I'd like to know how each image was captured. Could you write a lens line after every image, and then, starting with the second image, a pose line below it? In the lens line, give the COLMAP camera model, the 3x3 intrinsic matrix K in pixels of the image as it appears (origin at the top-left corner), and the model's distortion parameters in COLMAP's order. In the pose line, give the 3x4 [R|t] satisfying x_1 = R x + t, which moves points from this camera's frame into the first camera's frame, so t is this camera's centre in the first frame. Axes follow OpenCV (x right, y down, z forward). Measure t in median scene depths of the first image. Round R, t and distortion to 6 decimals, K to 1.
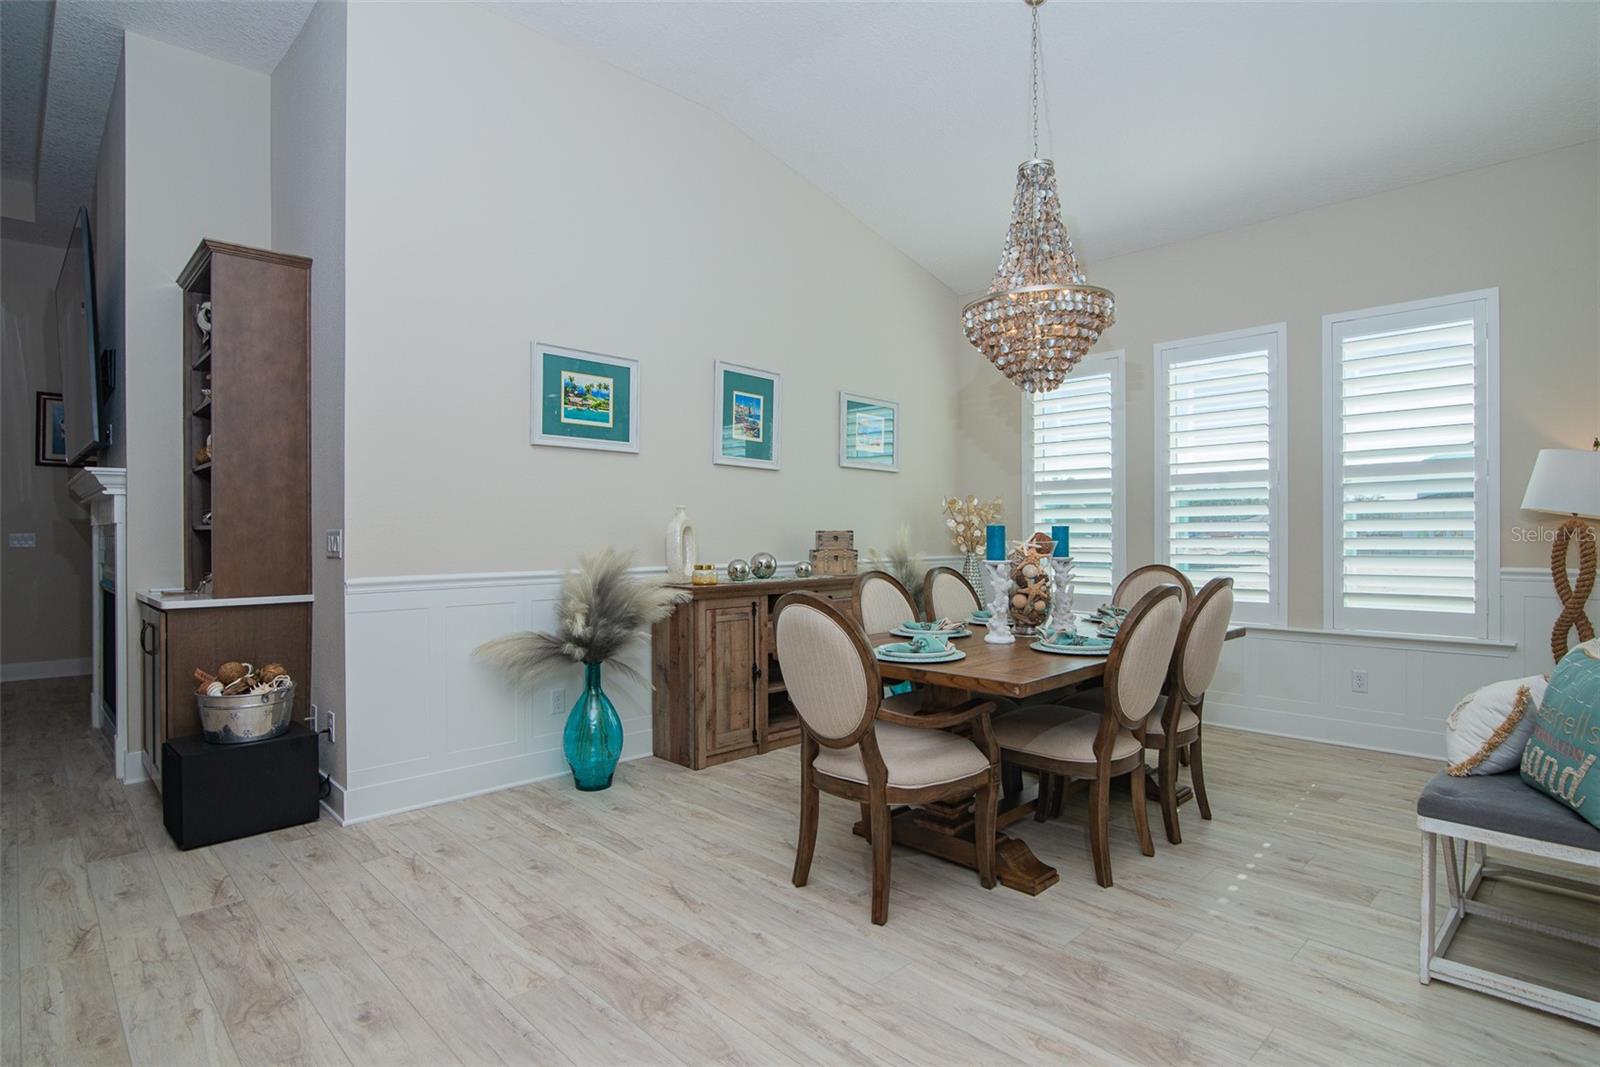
lens RADIAL K [[826.4, 0, 800.0], [0, 826.4, 533.5], [0, 0, 1]] dist [-0.016344, 0.000083]
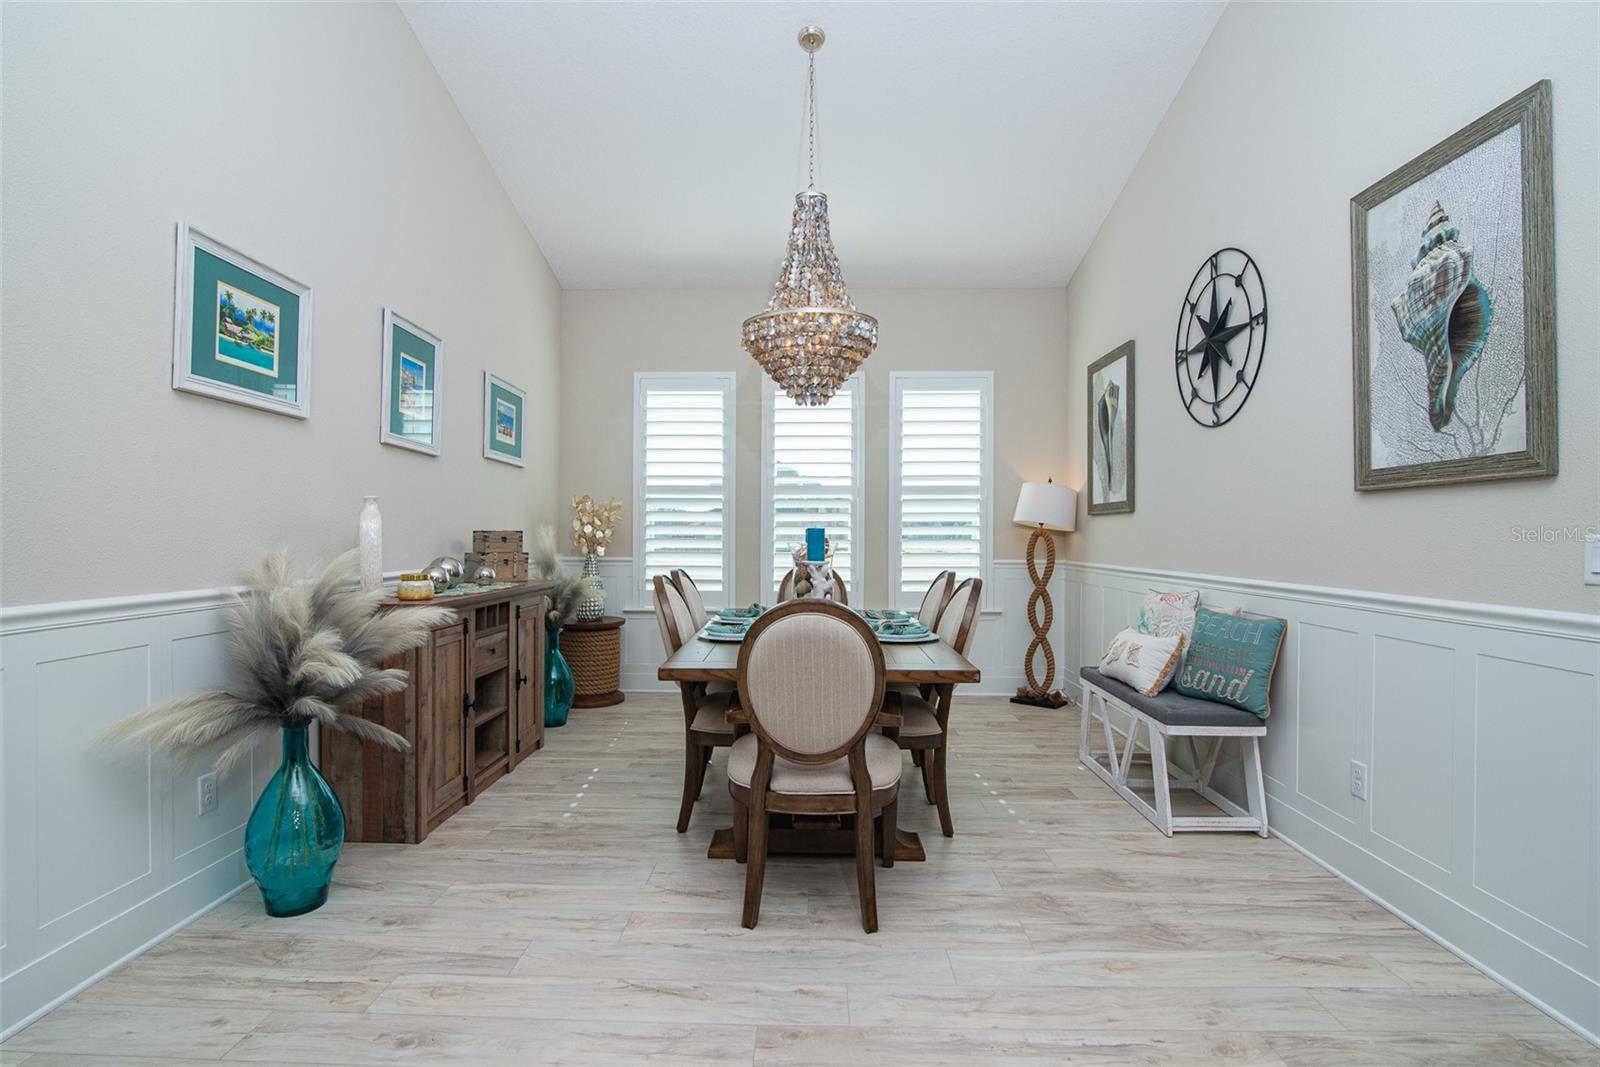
lens RADIAL K [[772.0, 0, 800.0], [0, 772.0, 533.5], [0, 0, 1]] dist [-0.019229, 0.000497]
pose [[0.710282, 0.006749, 0.703885, -0.390486], [-0.005922, 0.999976, -0.003612, 0.000825], [-0.703892, -0.001603, 0.710305, 0.258535]]
